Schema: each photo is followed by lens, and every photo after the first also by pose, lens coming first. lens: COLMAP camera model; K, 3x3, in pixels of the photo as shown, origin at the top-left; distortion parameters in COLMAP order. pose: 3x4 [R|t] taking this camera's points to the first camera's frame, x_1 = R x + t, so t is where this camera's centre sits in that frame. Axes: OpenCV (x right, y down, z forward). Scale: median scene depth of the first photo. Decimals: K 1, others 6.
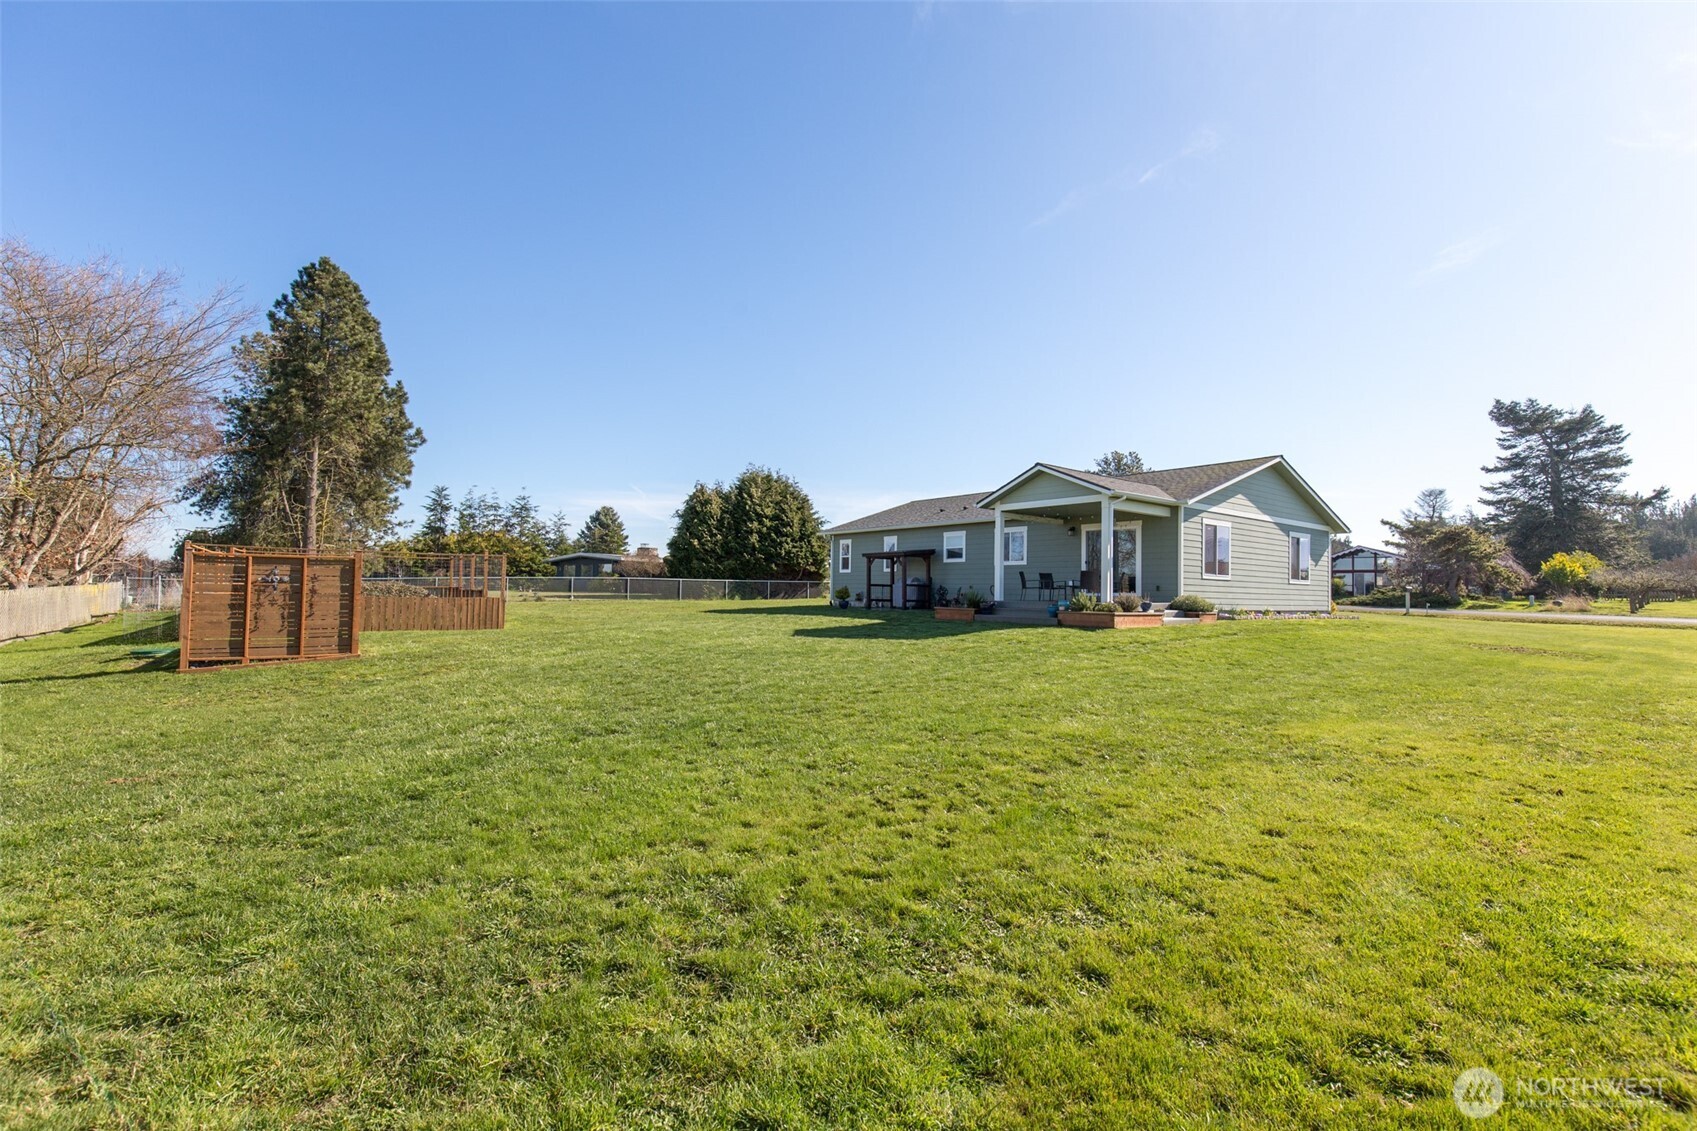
lens RADIAL K [[777.4, 0, 855.6], [0, 777.4, 561.1], [0, 0, 1]] dist [0.004564, -0.004343]
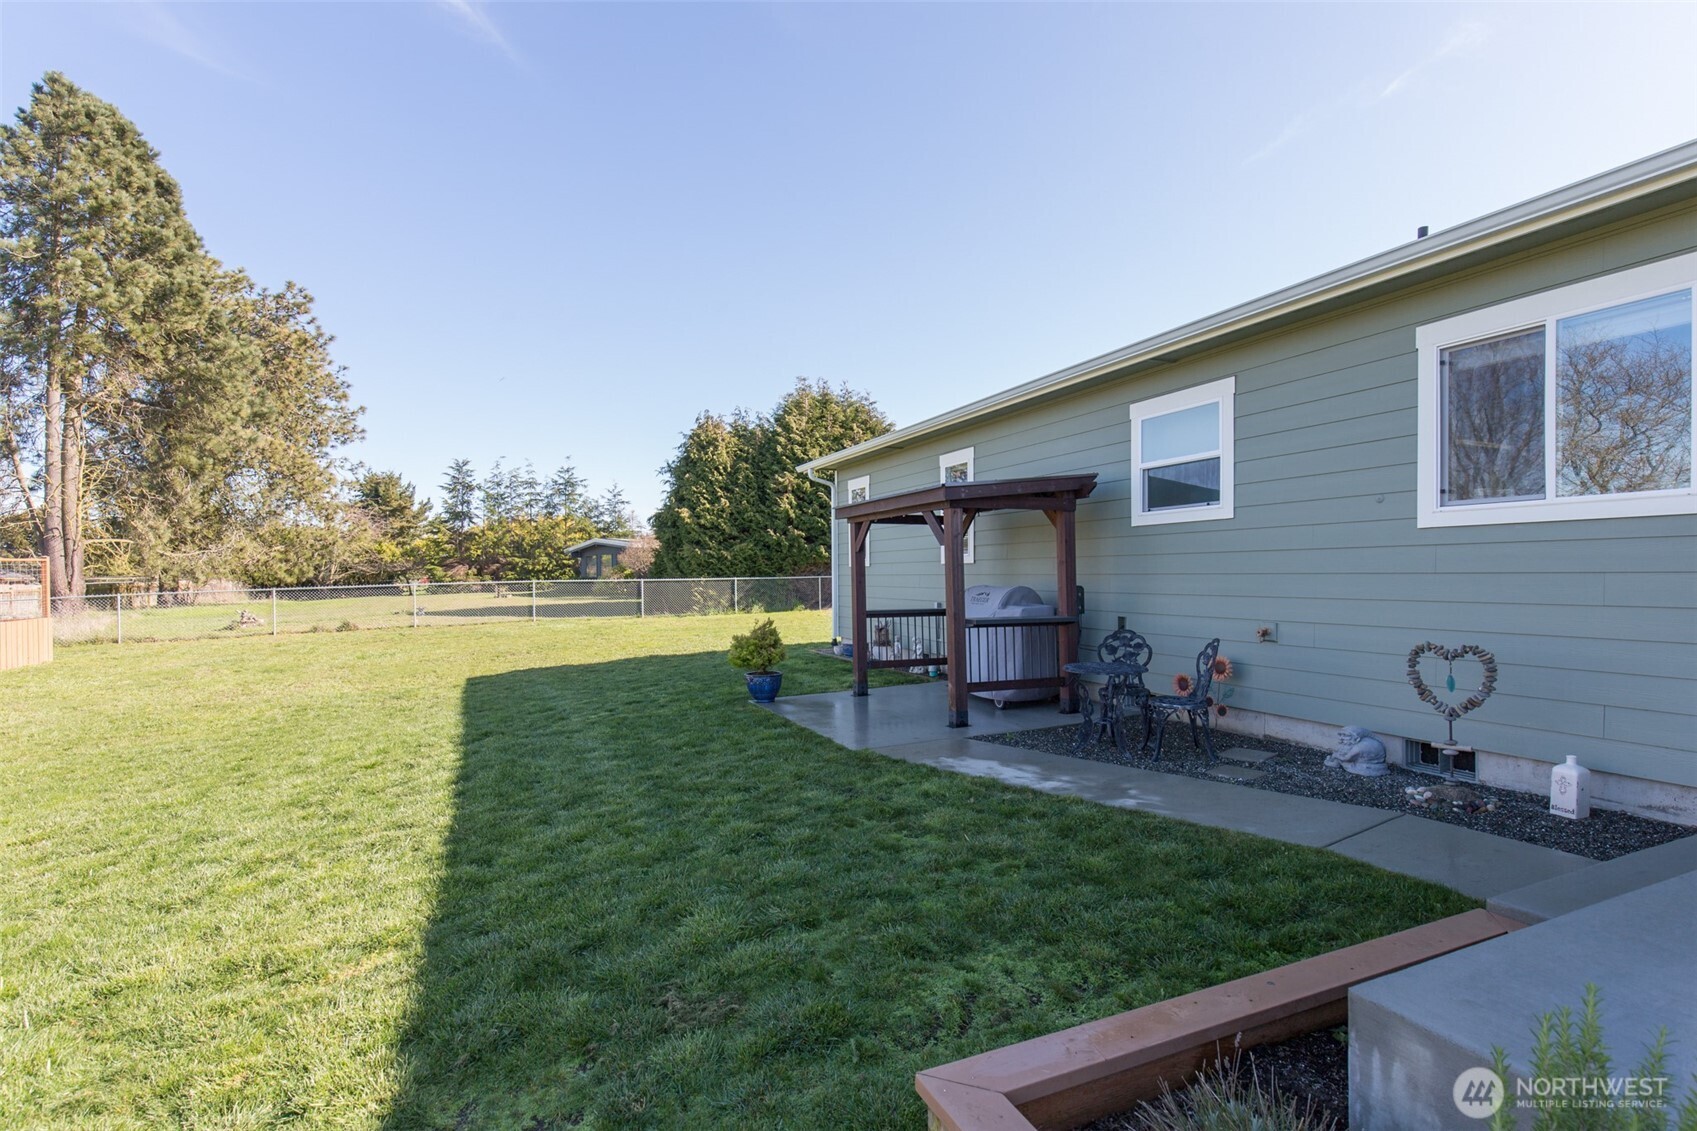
lens RADIAL K [[777.4, 0, 838.3], [0, 777.4, 566.2], [0, 0, 1]] dist [0.004564, -0.004343]
pose [[0.962625, -0.026390, -0.269550, 0.039231], [0.035451, 0.998956, 0.028802, 0.001796], [0.268509, -0.037281, 0.962556, 0.322074]]
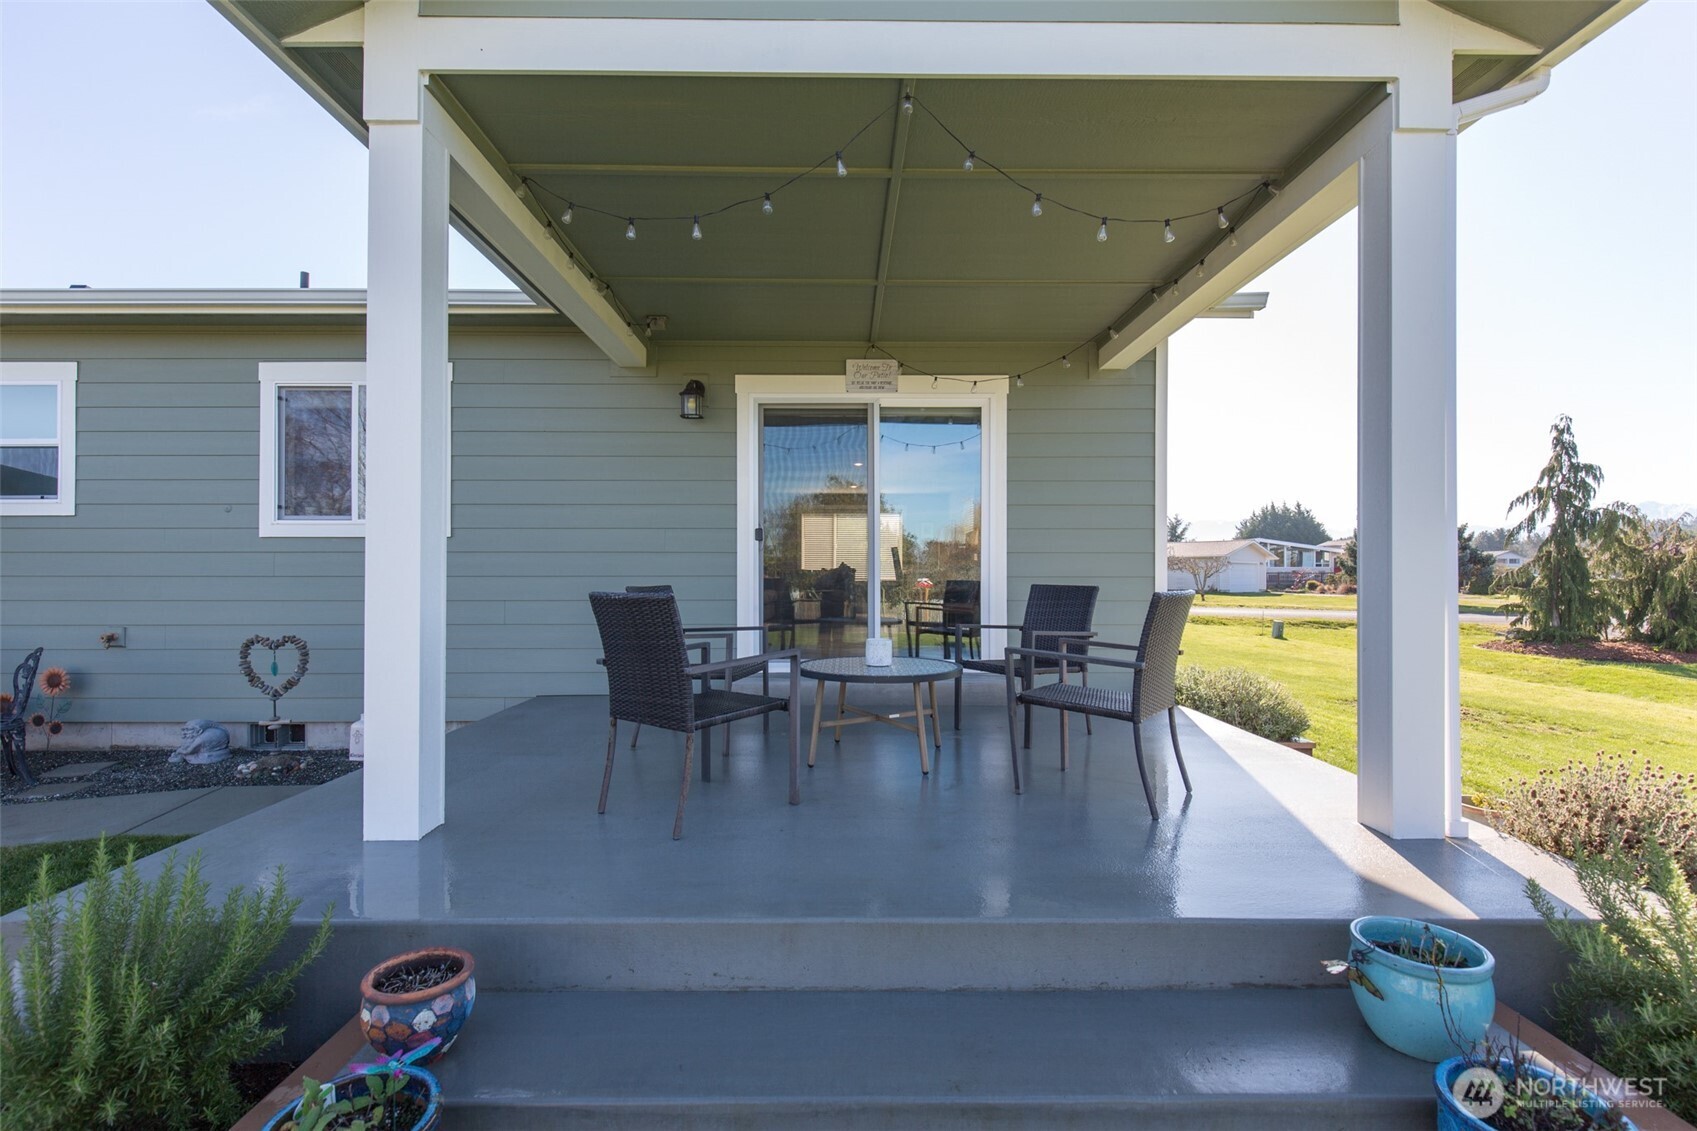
lens RADIAL K [[777.4, 0, 839.3], [0, 777.4, 576.7], [0, 0, 1]] dist [0.004564, -0.004343]
pose [[0.631791, -0.013294, 0.775024, 0.046605], [-0.025156, 0.998975, 0.037642, 0.001786], [-0.774730, -0.043279, 0.630809, 0.305522]]
